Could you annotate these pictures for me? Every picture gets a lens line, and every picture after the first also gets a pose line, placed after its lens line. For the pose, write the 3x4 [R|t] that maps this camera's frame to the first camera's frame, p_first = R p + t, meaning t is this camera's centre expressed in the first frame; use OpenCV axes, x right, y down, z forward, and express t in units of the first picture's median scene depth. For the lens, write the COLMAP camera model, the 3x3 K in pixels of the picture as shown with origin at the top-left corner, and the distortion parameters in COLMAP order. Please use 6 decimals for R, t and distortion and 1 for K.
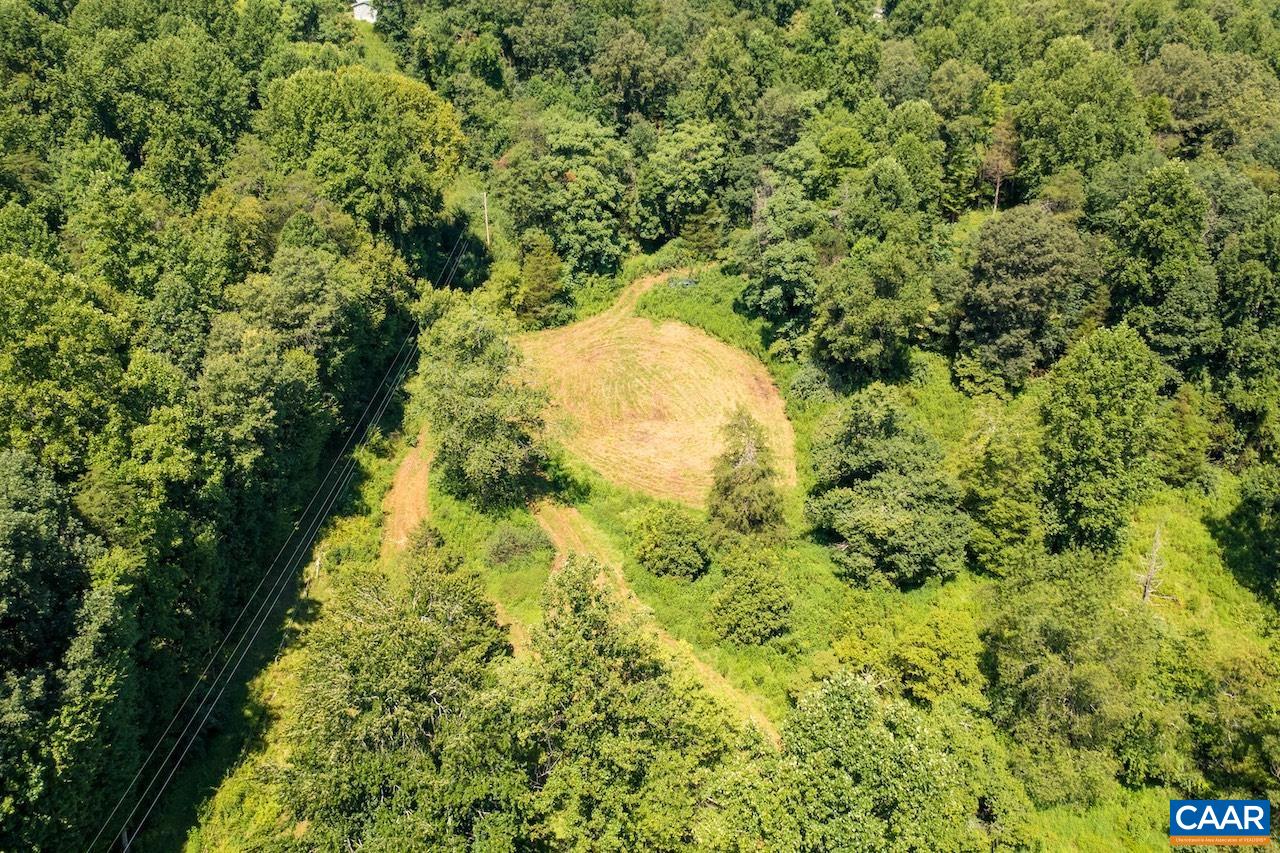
lens RADIAL K [[1051.8, 0, 637.6], [0, 1051.8, 364.3], [0, 0, 1]] dist [-0.007844, 0.003554]
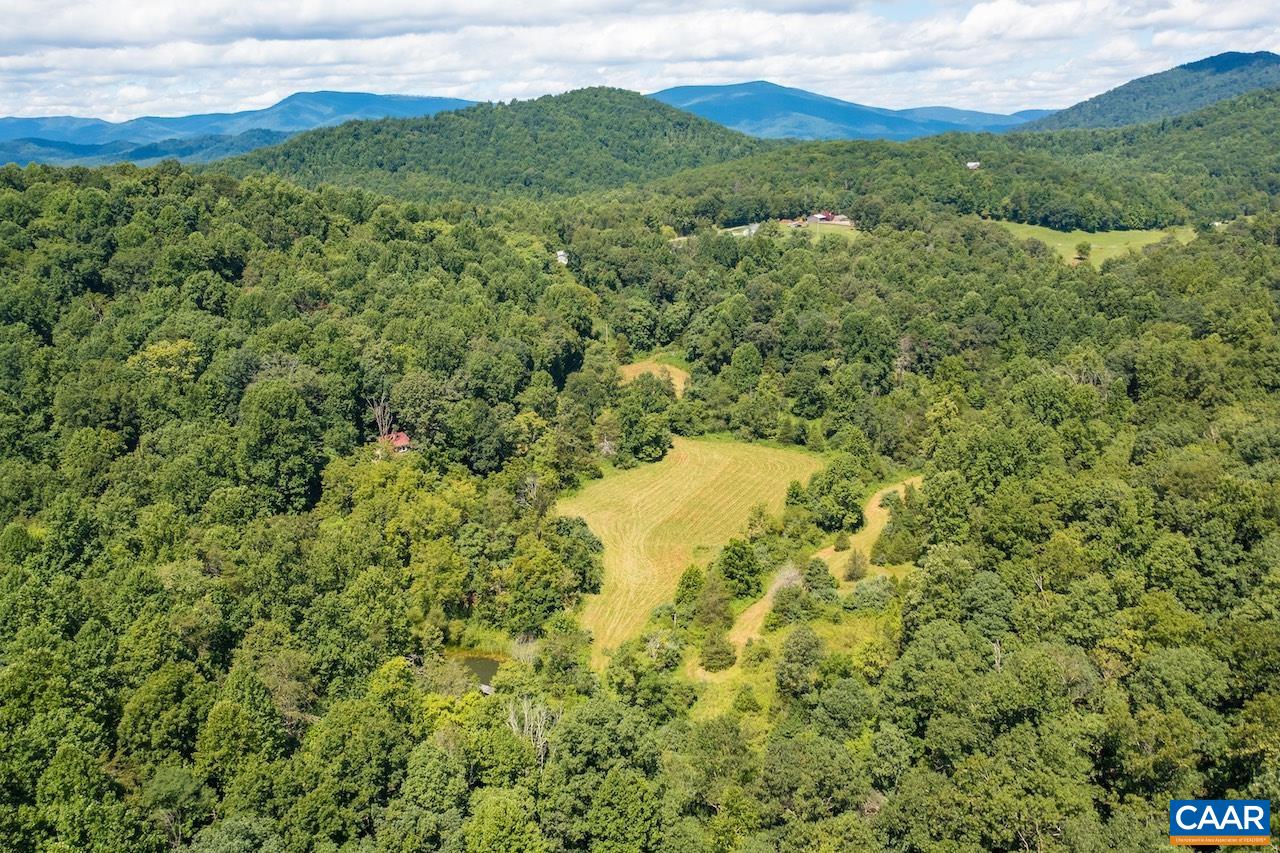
lens RADIAL K [[1051.8, 0, 637.6], [0, 1051.8, 364.3], [0, 0, 1]] dist [-0.007844, 0.003554]
pose [[0.991014, 0.014413, -0.132979, 0.322827], [-0.040019, 0.980586, -0.191960, 0.491498], [0.127630, 0.195557, 0.972352, -1.768936]]
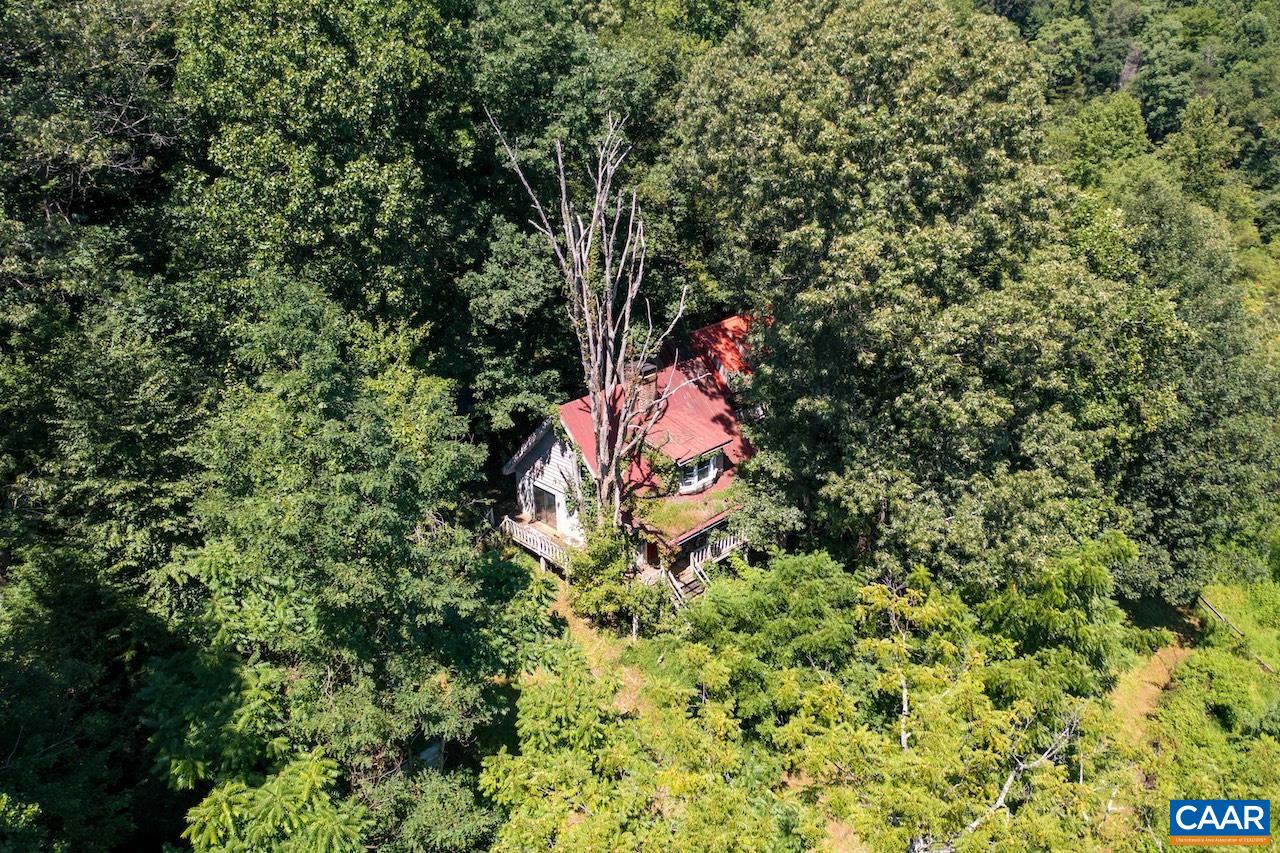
lens RADIAL K [[1051.8, 0, 637.6], [0, 1051.8, 364.3], [0, 0, 1]] dist [-0.007844, 0.003554]
pose [[0.989615, 0.044257, -0.136761, -0.284176], [-0.049961, 0.998006, -0.038562, 0.287580], [0.134782, 0.044994, 0.989853, -0.362784]]
